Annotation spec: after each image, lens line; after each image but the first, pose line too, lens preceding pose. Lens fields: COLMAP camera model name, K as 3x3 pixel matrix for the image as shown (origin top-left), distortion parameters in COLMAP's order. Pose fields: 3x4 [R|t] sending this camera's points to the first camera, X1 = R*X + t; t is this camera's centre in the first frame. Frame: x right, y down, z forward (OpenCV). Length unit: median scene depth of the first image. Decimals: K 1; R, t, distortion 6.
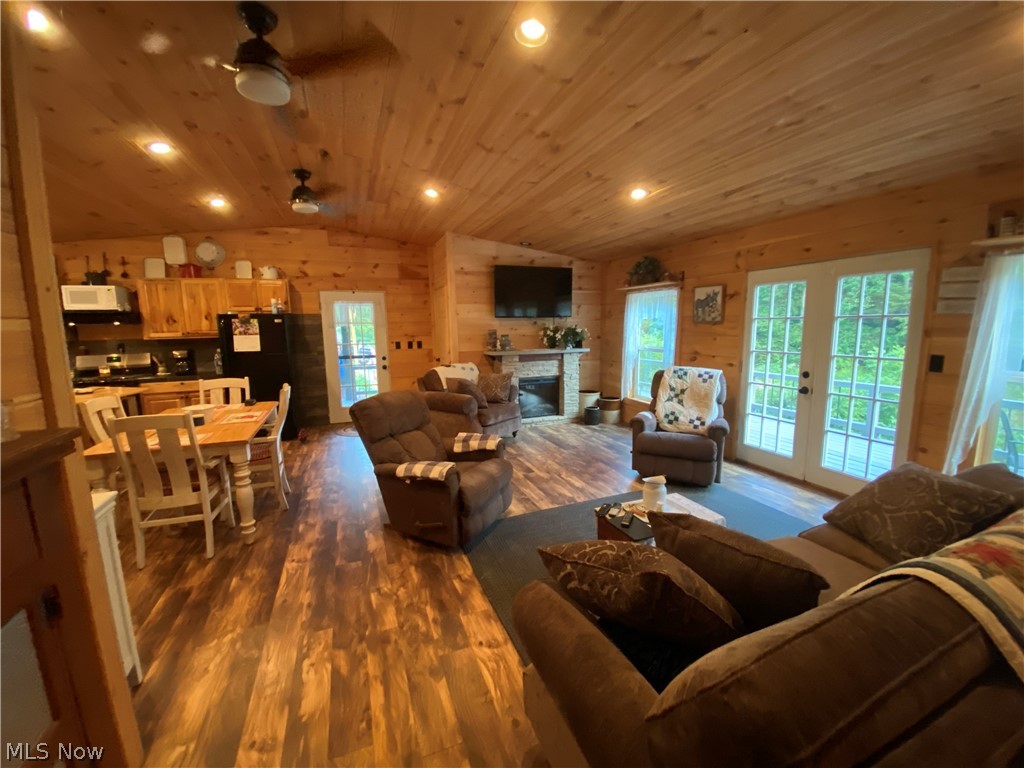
lens RADIAL K [[418.0, 0, 514.8], [0, 418.0, 384.6], [0, 0, 1]] dist [-0.002850, -0.000821]
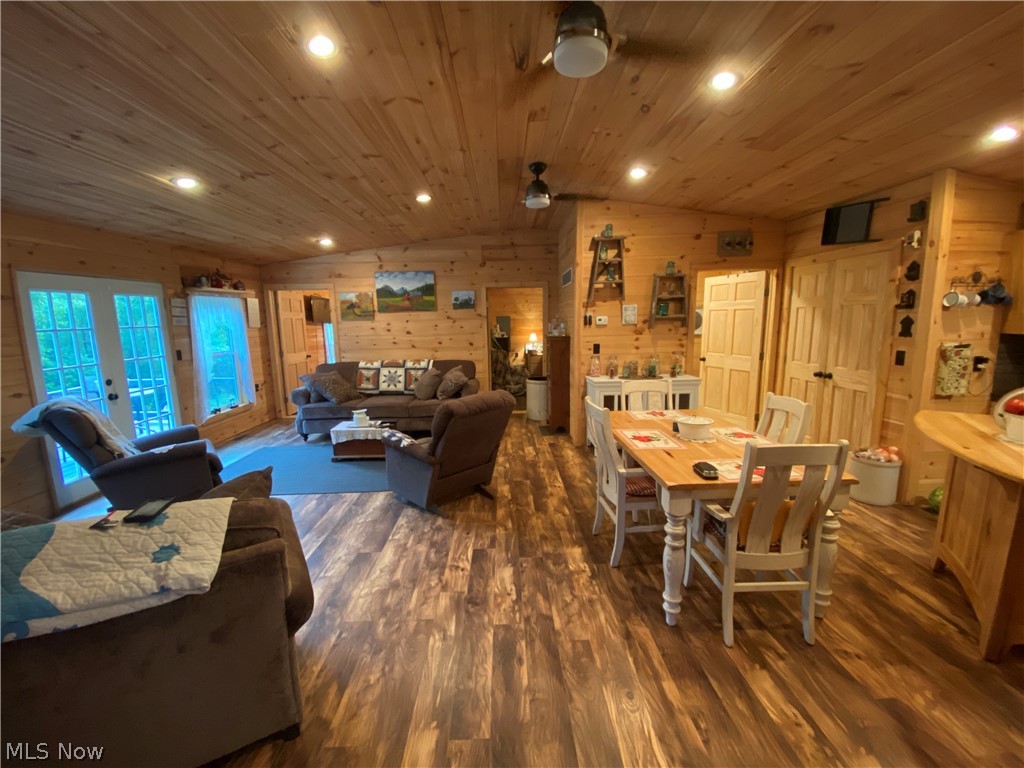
lens RADIAL K [[418.0, 0, 510.6], [0, 418.0, 383.6], [0, 0, 1]] dist [-0.002850, -0.000821]
pose [[-0.935709, -0.022674, 0.352044, -0.631170], [0.083680, 0.955185, 0.283936, -0.238523], [-0.342705, 0.295141, -0.891877, 1.610702]]
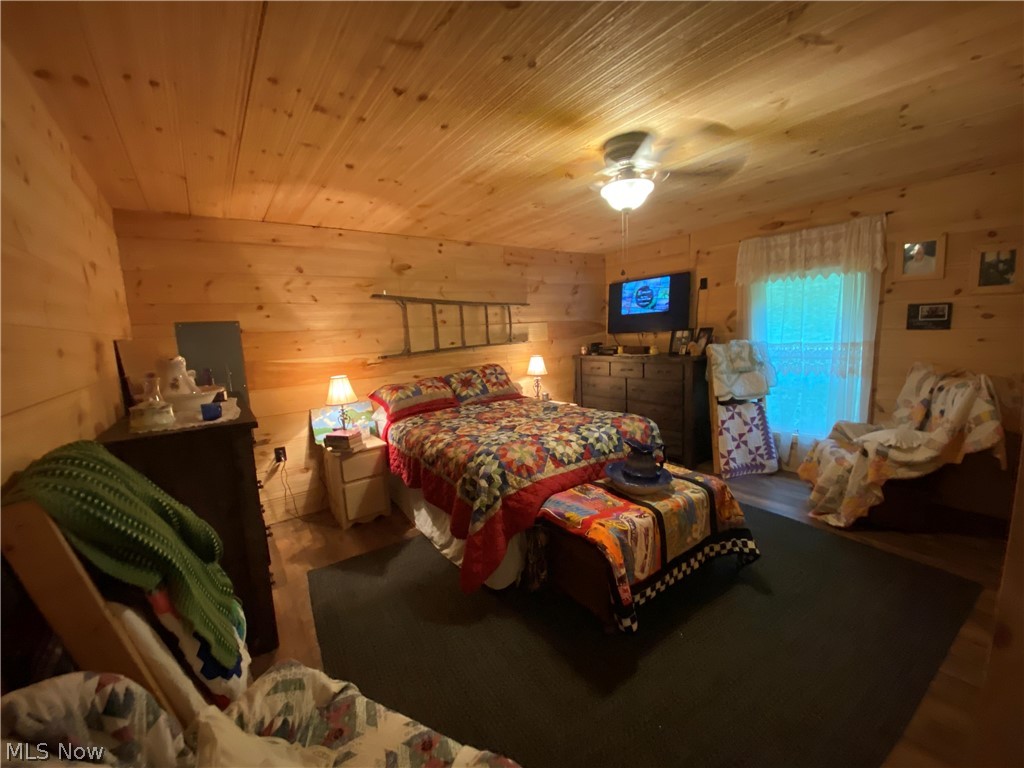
lens RADIAL K [[418.0, 0, 512.3], [0, 418.0, 386.1], [0, 0, 1]] dist [-0.002850, -0.000821]
pose [[-0.968856, 0.097398, -0.227664, -0.252408], [0.031166, 0.960049, 0.278092, -0.086781], [0.245654, 0.262335, -0.933185, 0.657416]]
